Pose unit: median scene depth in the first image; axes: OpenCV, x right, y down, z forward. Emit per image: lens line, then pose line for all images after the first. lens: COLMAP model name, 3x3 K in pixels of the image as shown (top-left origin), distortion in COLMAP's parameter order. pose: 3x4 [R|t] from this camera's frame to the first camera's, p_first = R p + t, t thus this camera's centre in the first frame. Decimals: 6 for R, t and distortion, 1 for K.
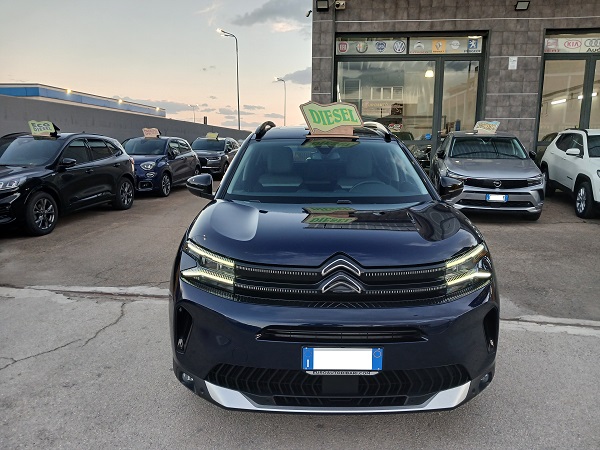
lens RADIAL K [[482.4, 0, 305.3], [0, 482.4, 225.1], [0, 0, 1]] dist [0.000384, 0.001946]
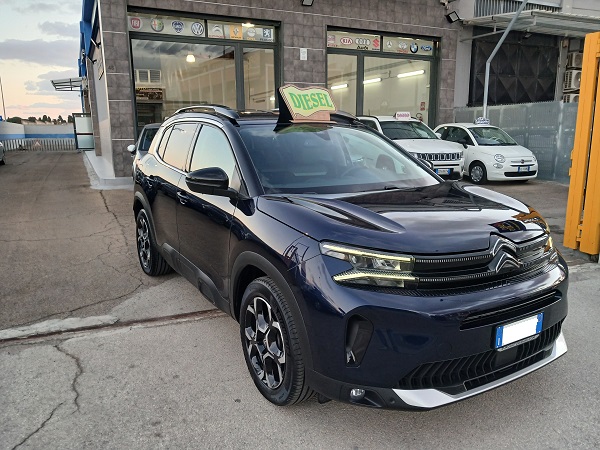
lens RADIAL K [[482.4, 0, 305.3], [0, 482.4, 225.1], [0, 0, 1]] dist [0.000384, 0.001946]
pose [[0.852331, -0.110836, 0.511124, -0.169174], [0.096115, 0.993837, 0.055232, -0.011840], [-0.514095, 0.002051, 0.857731, 0.064293]]
